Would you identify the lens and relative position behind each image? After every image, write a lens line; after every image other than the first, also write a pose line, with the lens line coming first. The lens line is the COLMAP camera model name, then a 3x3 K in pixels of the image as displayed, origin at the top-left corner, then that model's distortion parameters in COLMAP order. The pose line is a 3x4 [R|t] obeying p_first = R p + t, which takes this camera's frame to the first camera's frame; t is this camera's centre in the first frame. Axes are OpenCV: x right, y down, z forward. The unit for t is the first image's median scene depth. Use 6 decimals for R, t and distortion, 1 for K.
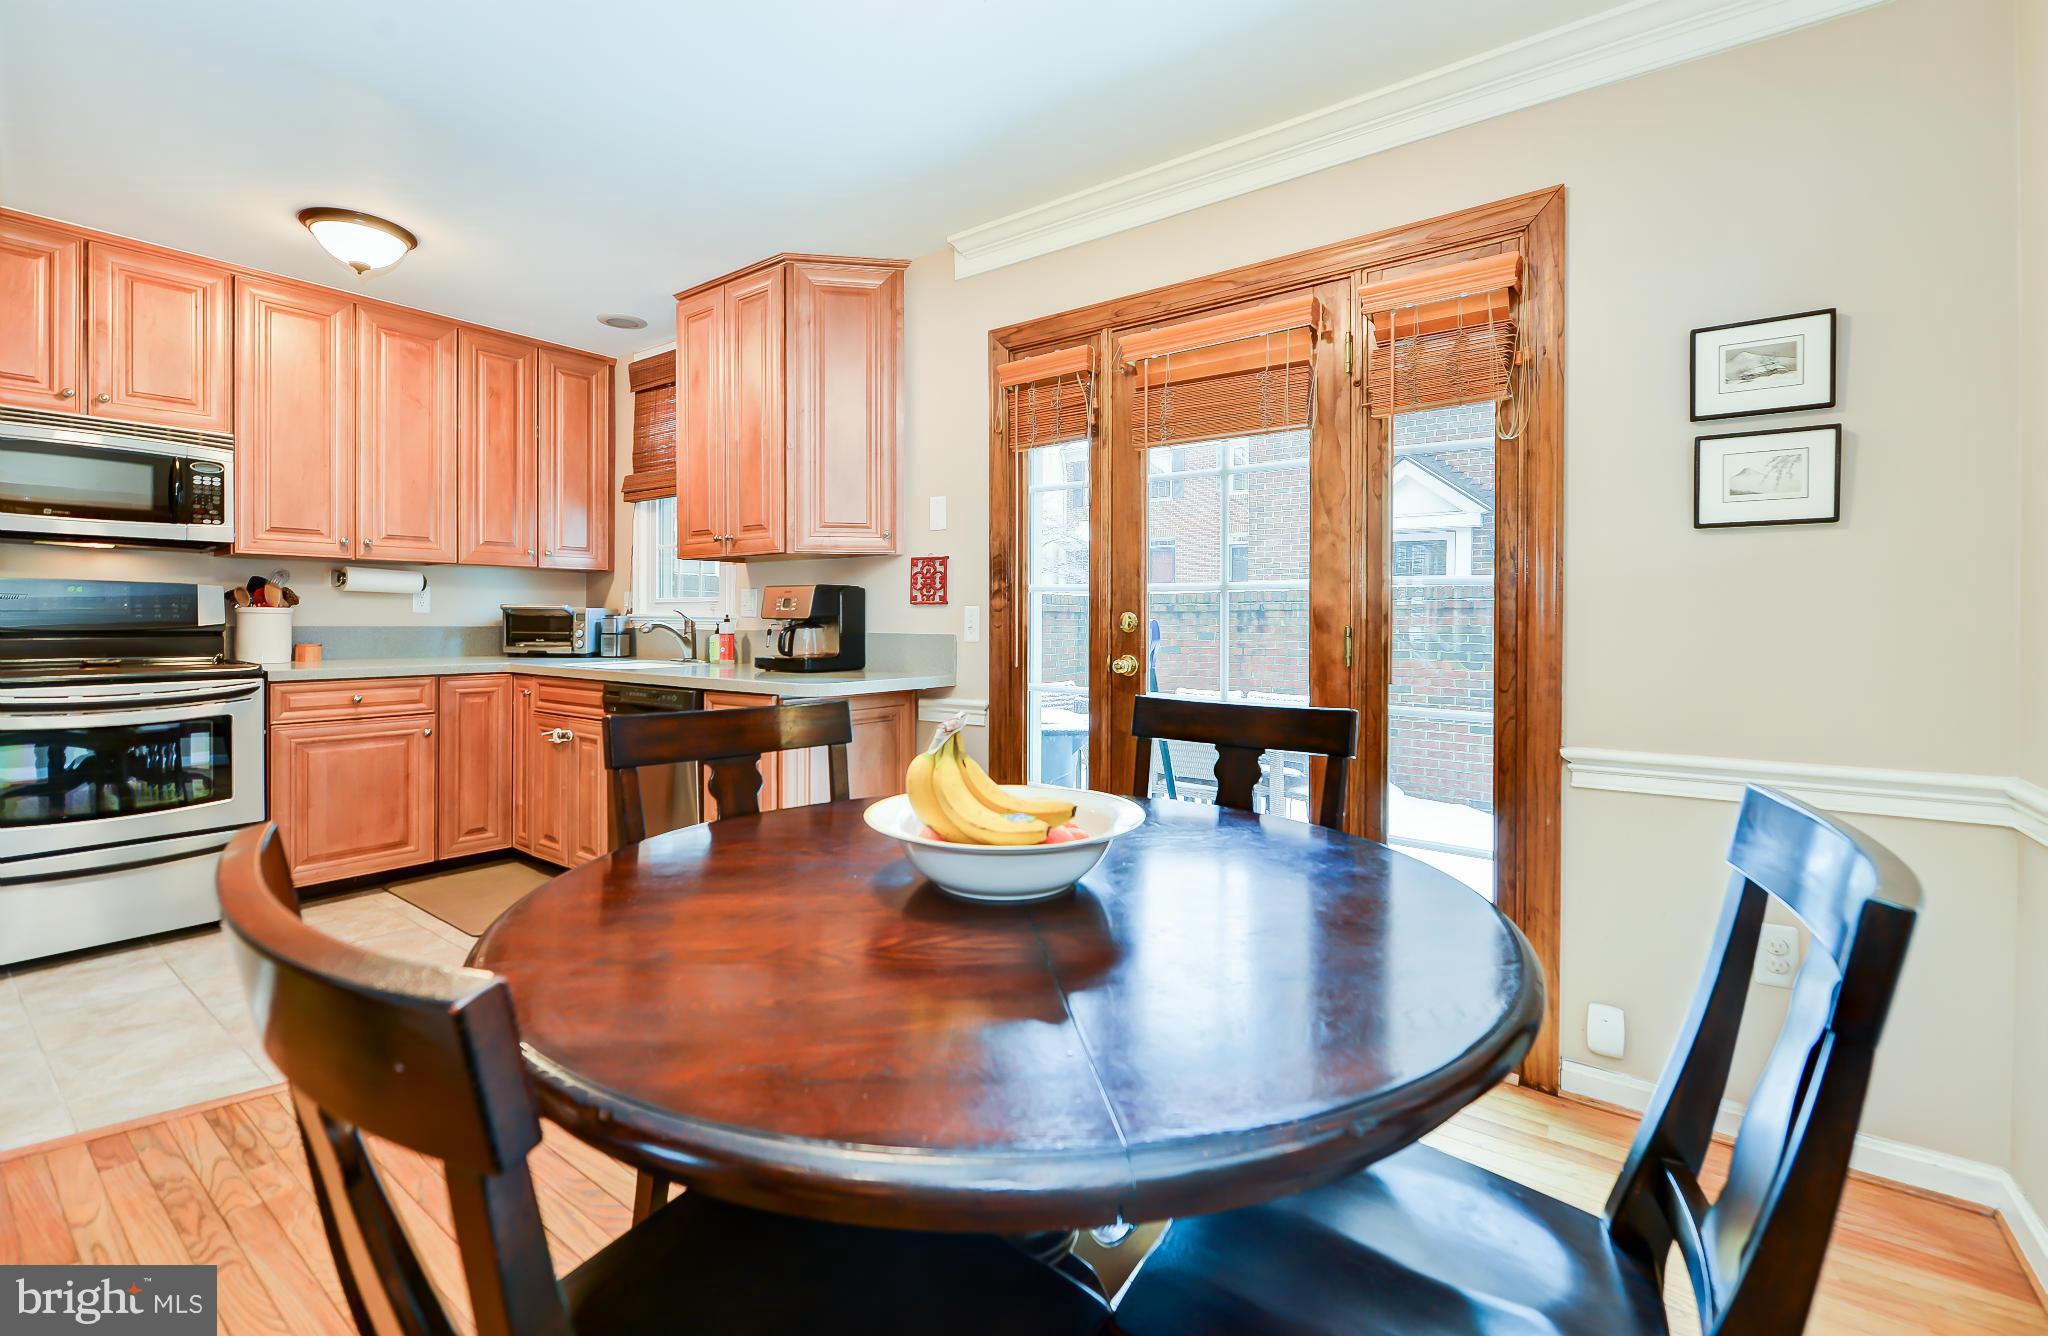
lens RADIAL K [[859.6, 0, 1024.9], [0, 859.6, 623.7], [0, 0, 1]] dist [-0.008947, -0.000863]
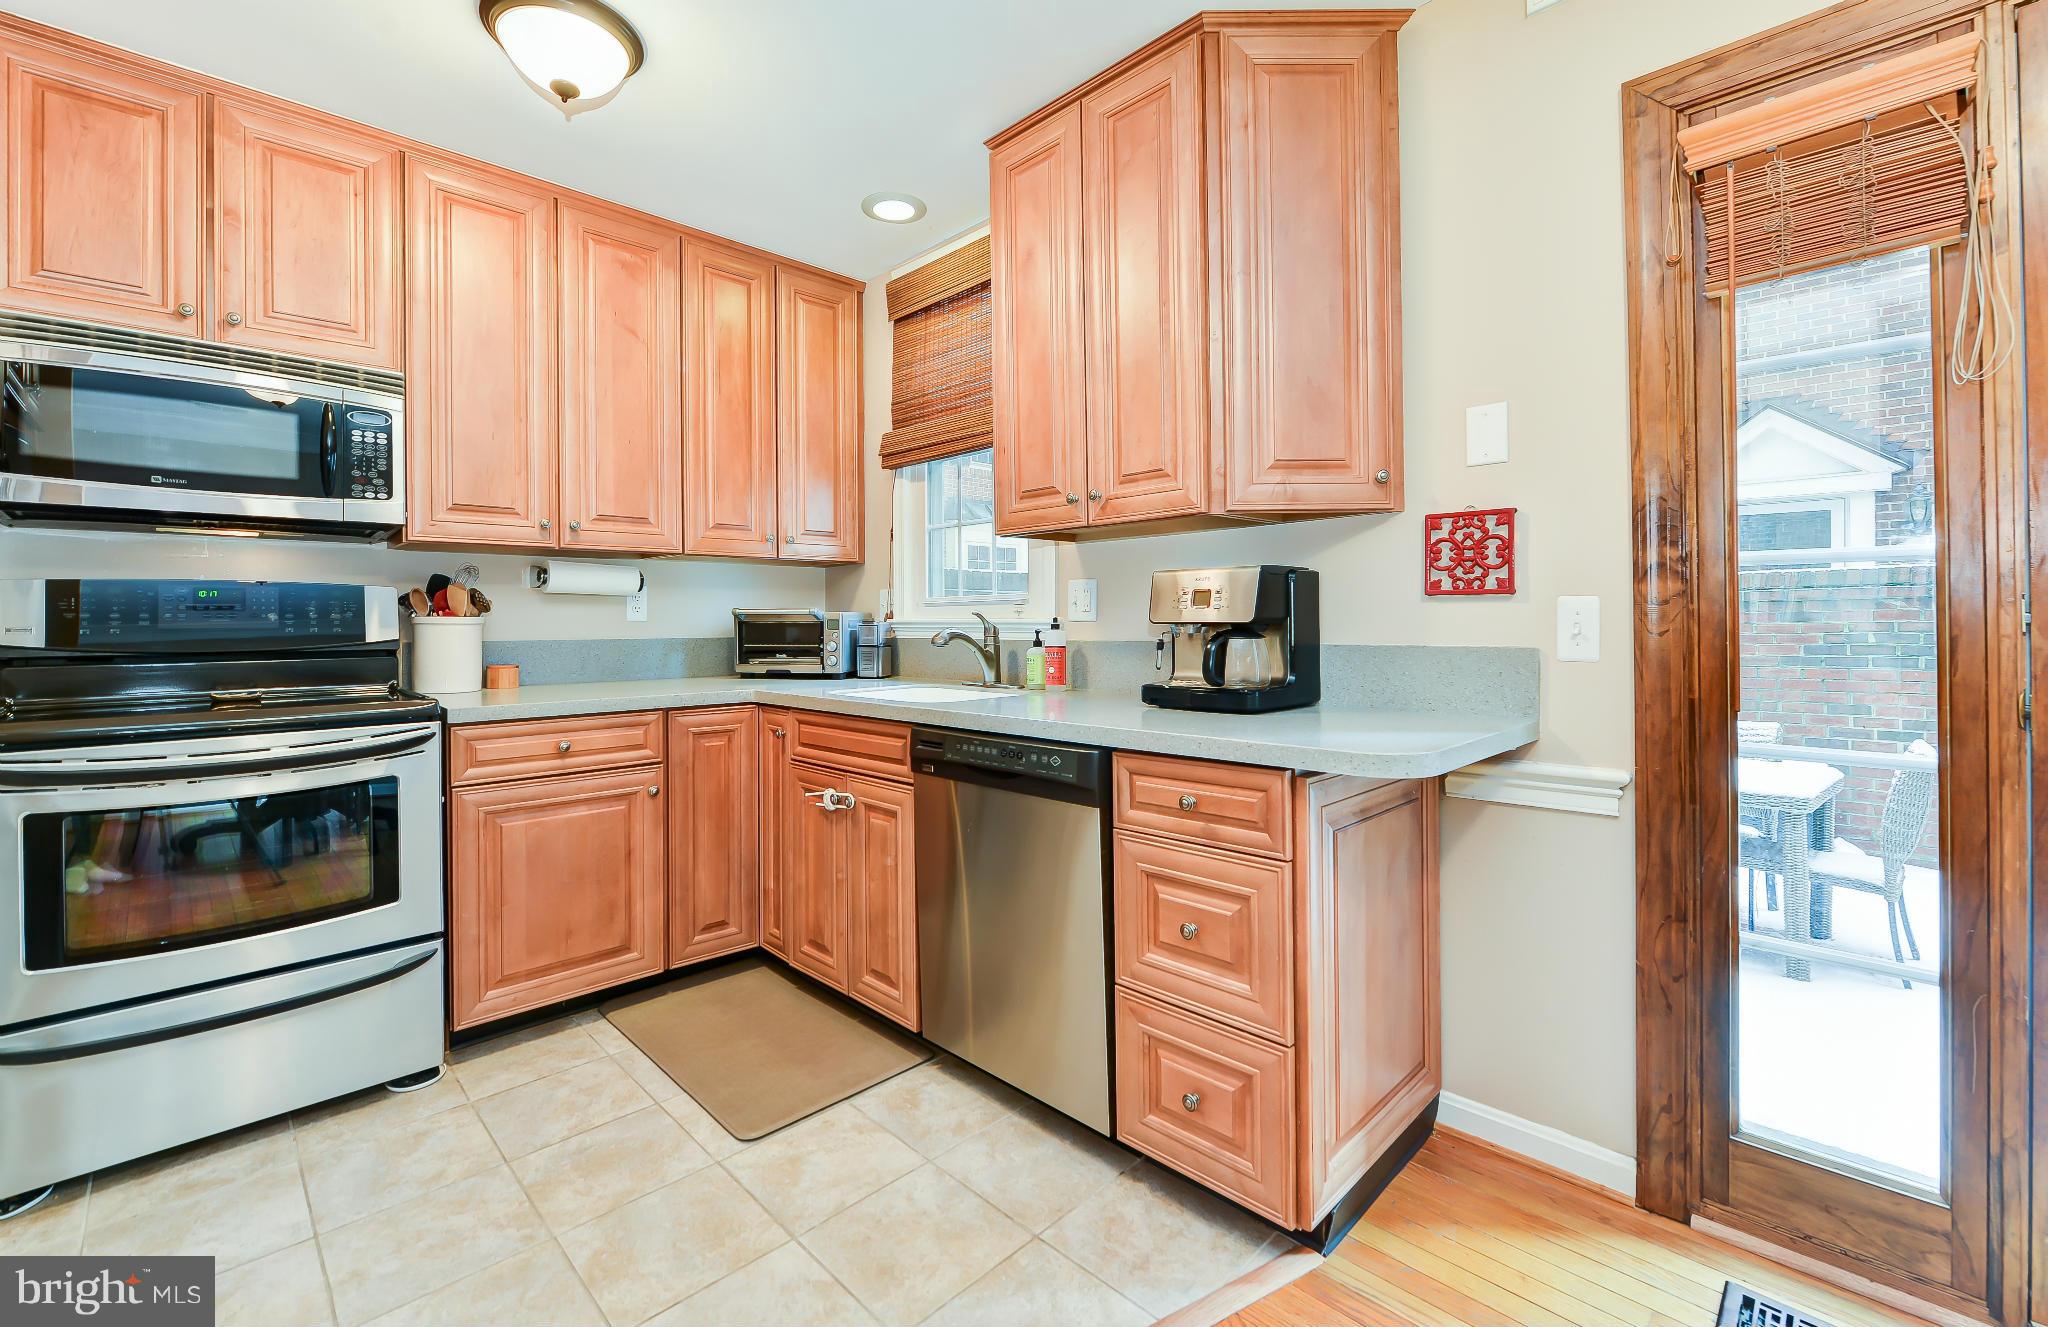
lens RADIAL K [[869.7, 0, 1022.0], [0, 869.7, 620.8], [0, 0, 1]] dist [-0.010051, 0.000339]
pose [[0.986017, -0.012954, -0.166142, -0.301479], [0.011980, 0.999905, -0.006864, -0.004468], [0.166215, 0.004778, 0.986078, 0.372724]]
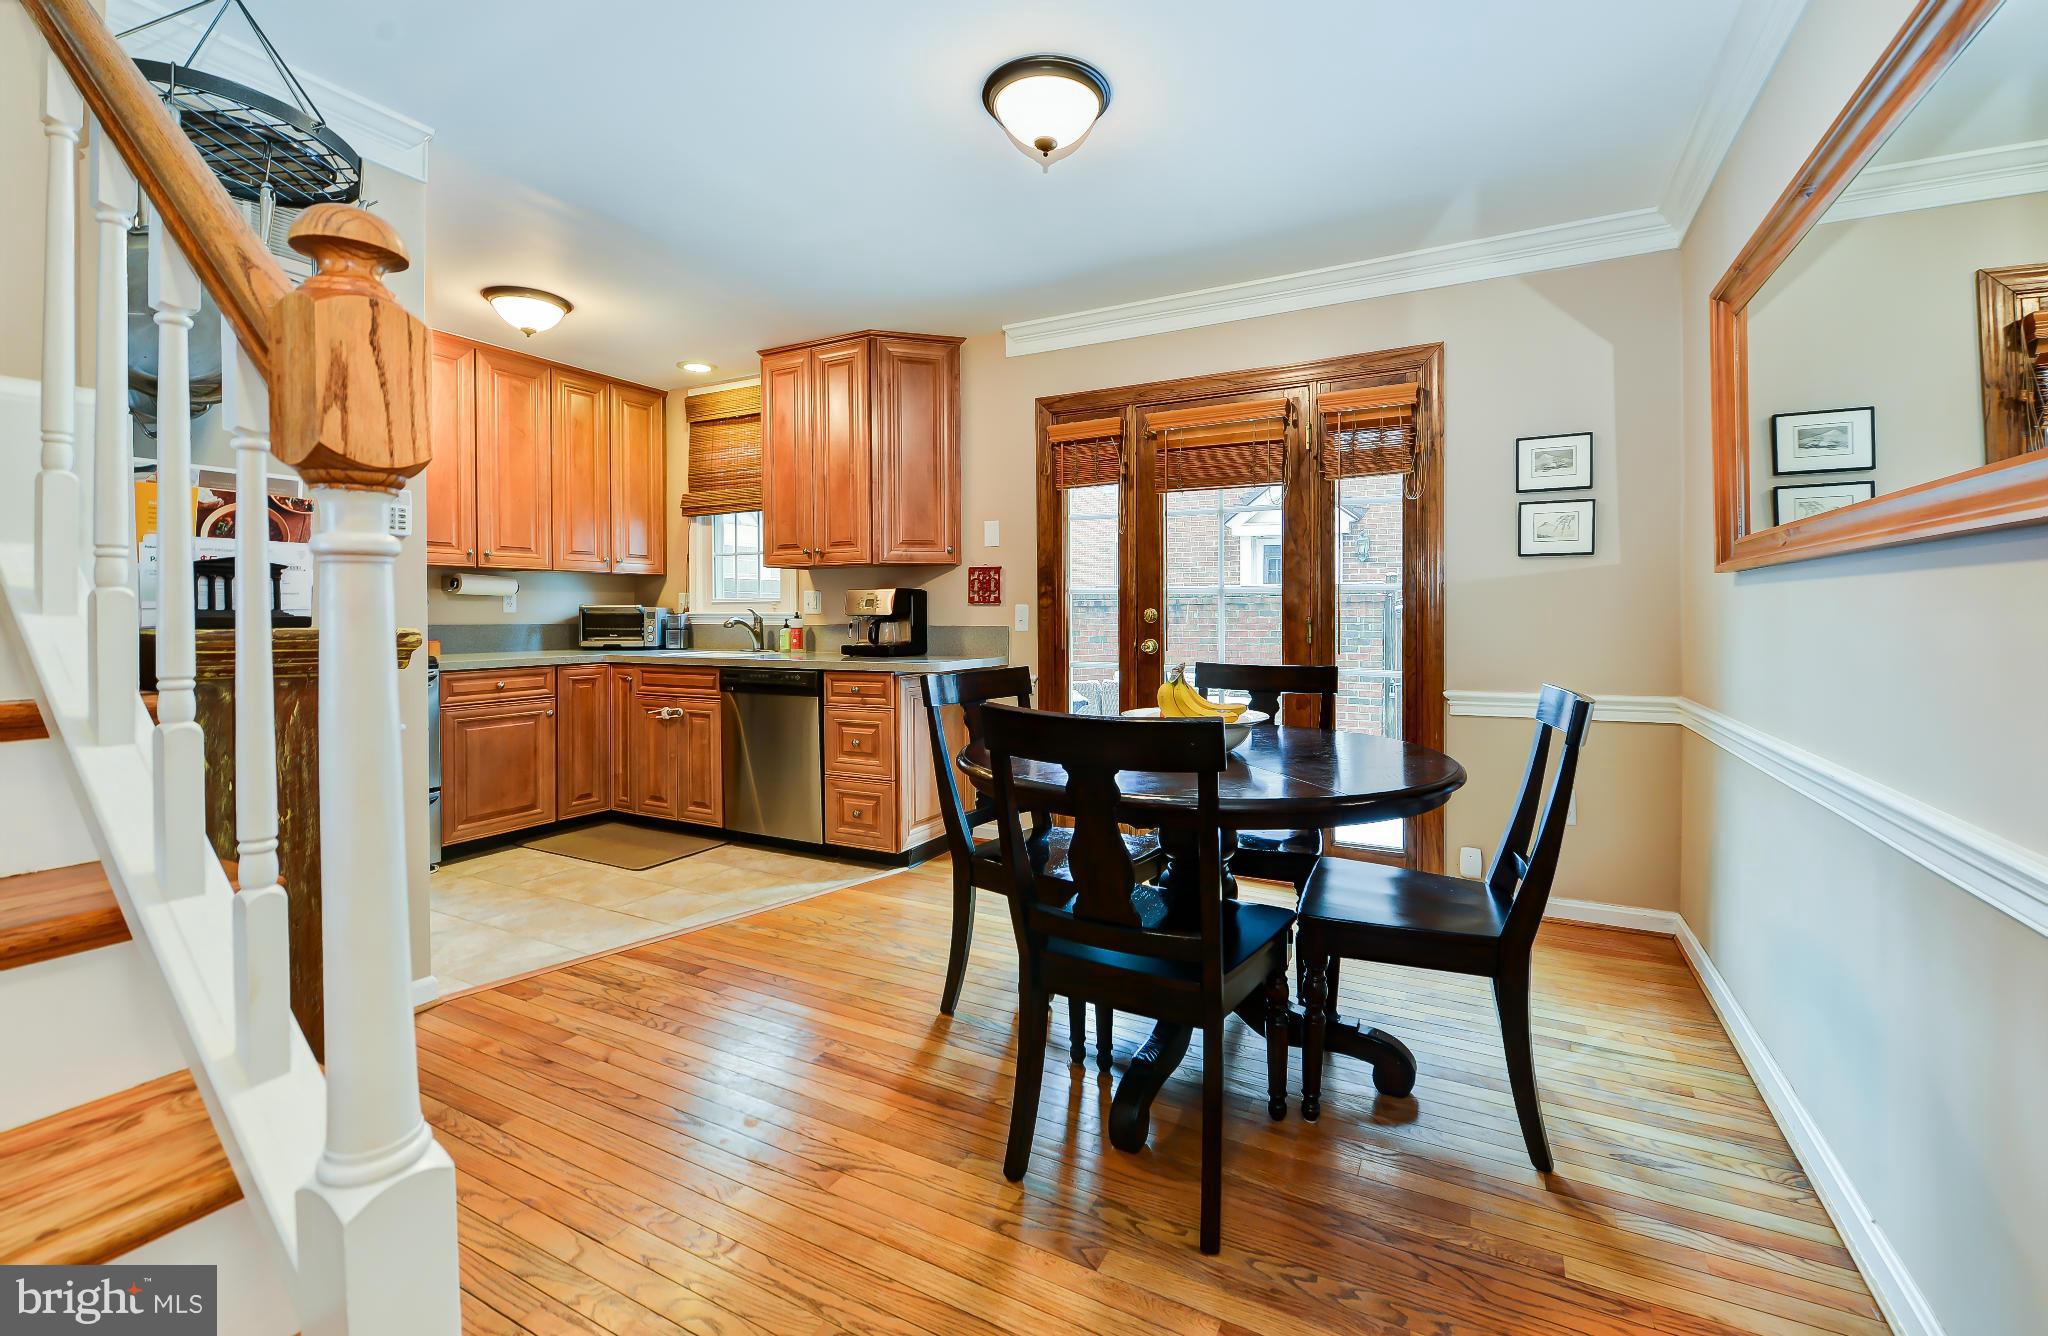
lens RADIAL K [[845.1, 0, 1029.7], [0, 845.1, 624.0], [0, 0, 1]] dist [-0.007815, -0.000081]
pose [[0.989468, -0.009428, 0.144441, -0.224297], [0.008419, 0.999936, 0.007598, -0.000265], [-0.144503, -0.006302, 0.989484, -0.275787]]
